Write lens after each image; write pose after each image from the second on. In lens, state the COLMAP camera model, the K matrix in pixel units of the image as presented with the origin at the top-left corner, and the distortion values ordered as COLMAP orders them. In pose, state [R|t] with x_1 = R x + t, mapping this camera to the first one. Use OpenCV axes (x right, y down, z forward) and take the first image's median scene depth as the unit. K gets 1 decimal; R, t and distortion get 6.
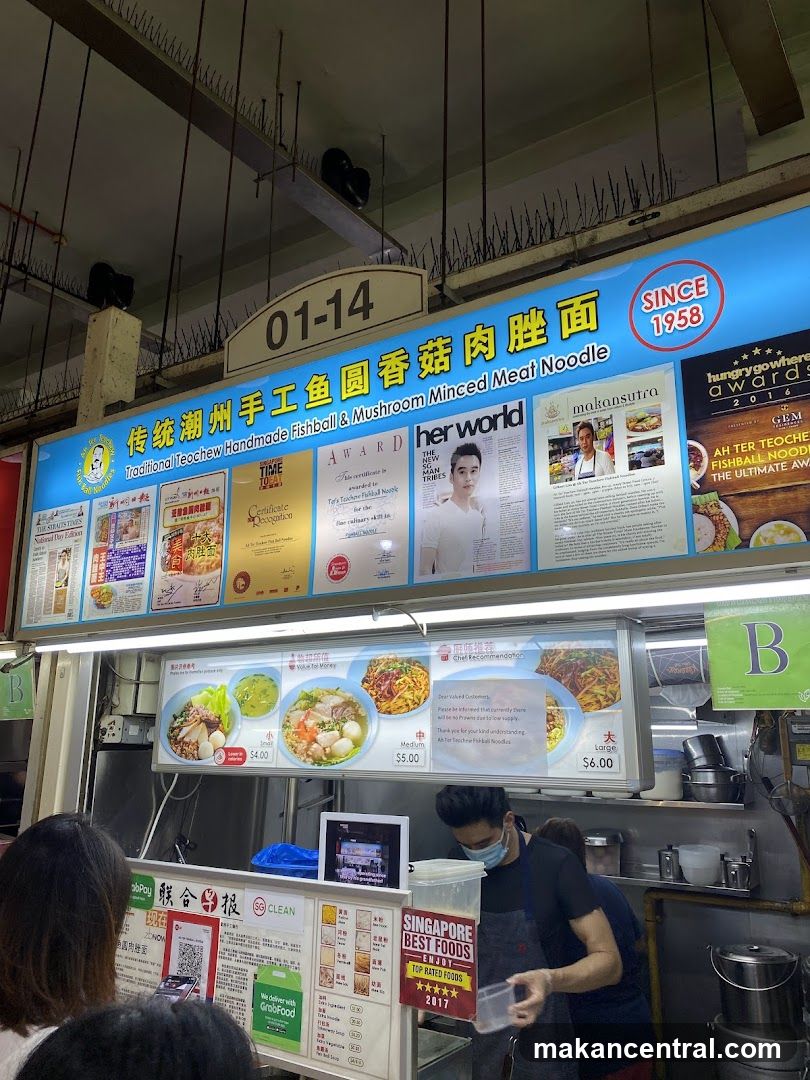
lens RADIAL K [[807.7, 0, 419.8], [0, 807.7, 531.9], [0, 0, 1]] dist [0.057619, -0.068356]
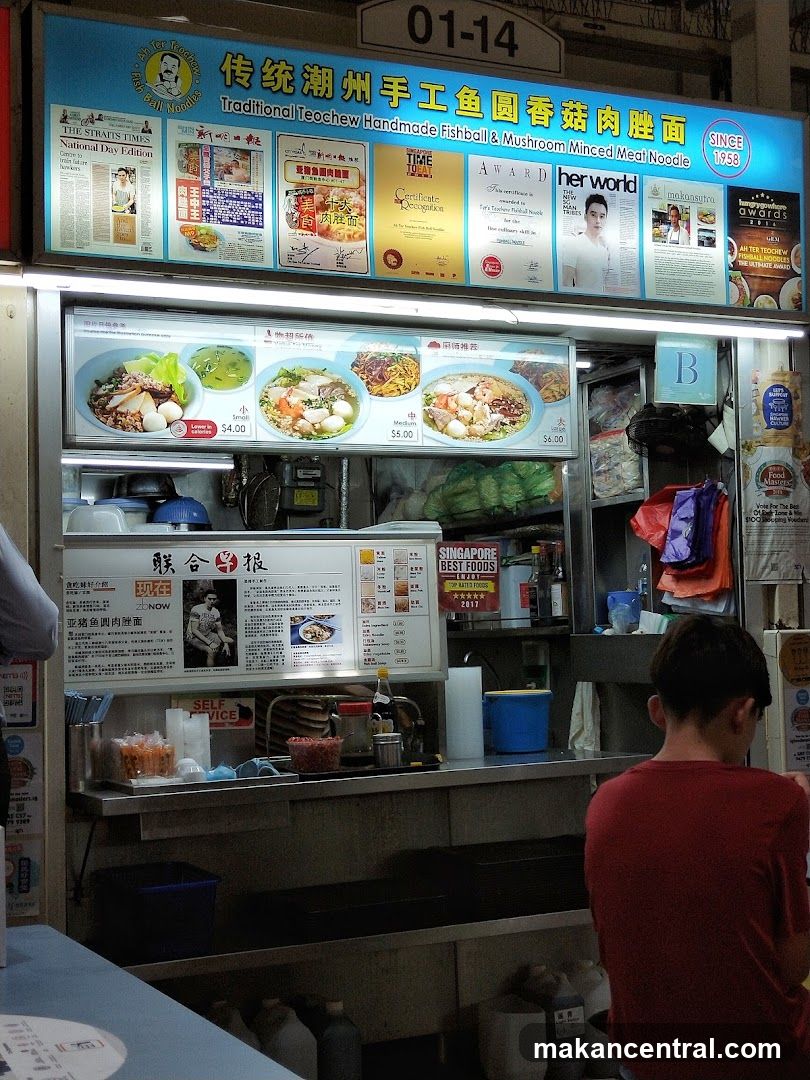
lens RADIAL K [[1618.6, 0, 371.7], [0, 1618.6, 514.2], [0, 0, 1]] dist [0.028654, 0.000000]
pose [[0.530592, 0.037440, 0.846800, -2.020636], [-0.185753, 0.979876, 0.073066, 0.239450], [-0.827024, -0.196063, 0.526869, -0.183718]]
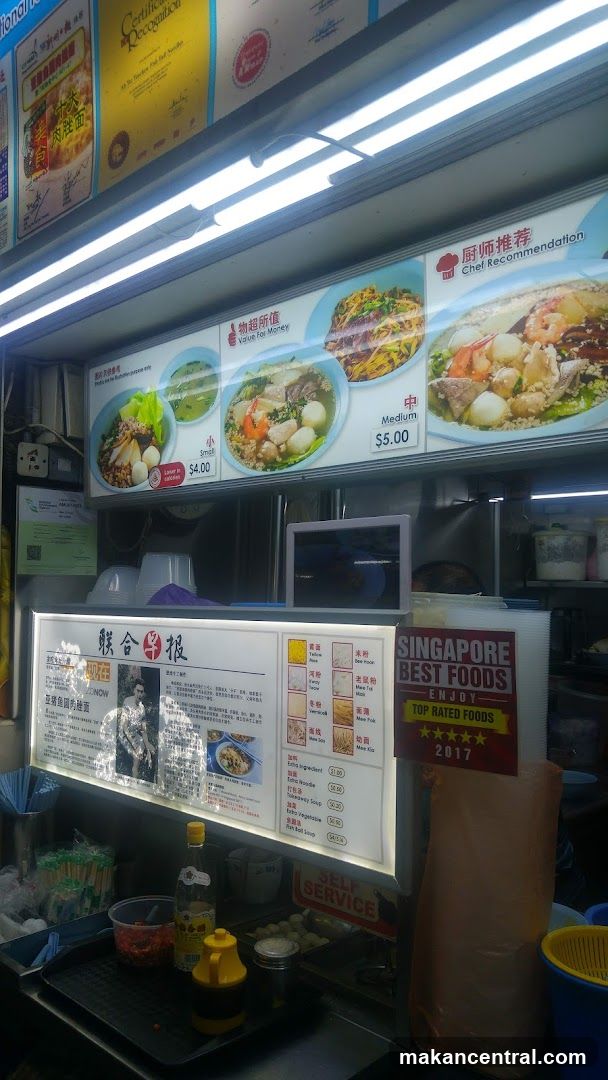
lens RADIAL K [[818.2, 0, 284.1], [0, 818.2, 574.8], [0, 0, 1]] dist [-0.009454, 0.036351]
pose [[0.978165, 0.001802, -0.207820, 0.038531], [0.044690, 0.974746, 0.218799, 0.246922], [0.202966, -0.223309, 0.953382, 0.338643]]
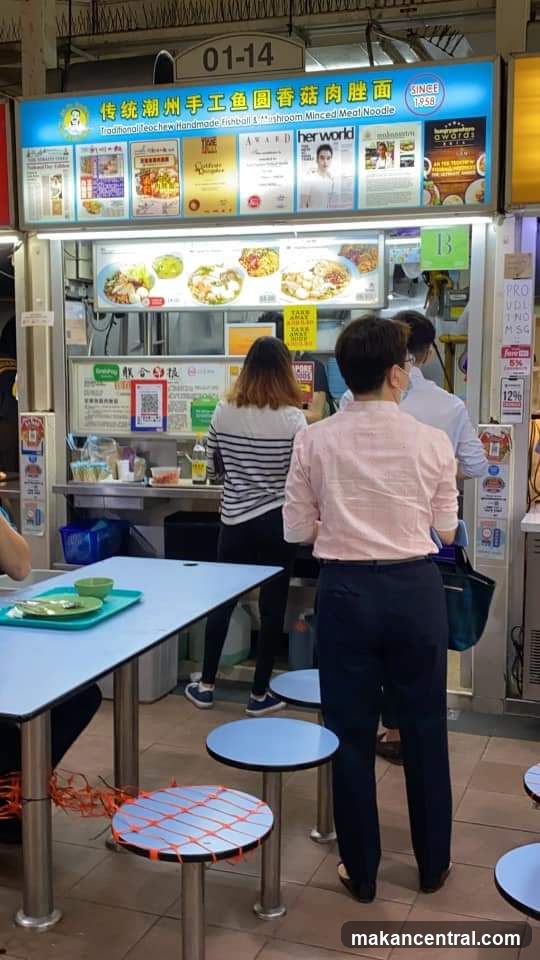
lens RADIAL K [[996.6, 0, 284.0], [0, 996.6, 467.7], [0, 0, 1]] dist [0.042663, 0.000000]
pose [[0.968432, -0.032352, 0.247171, -0.608295], [-0.056696, 0.936970, 0.344778, -0.179574], [-0.242746, -0.347908, 0.905558, -1.390308]]
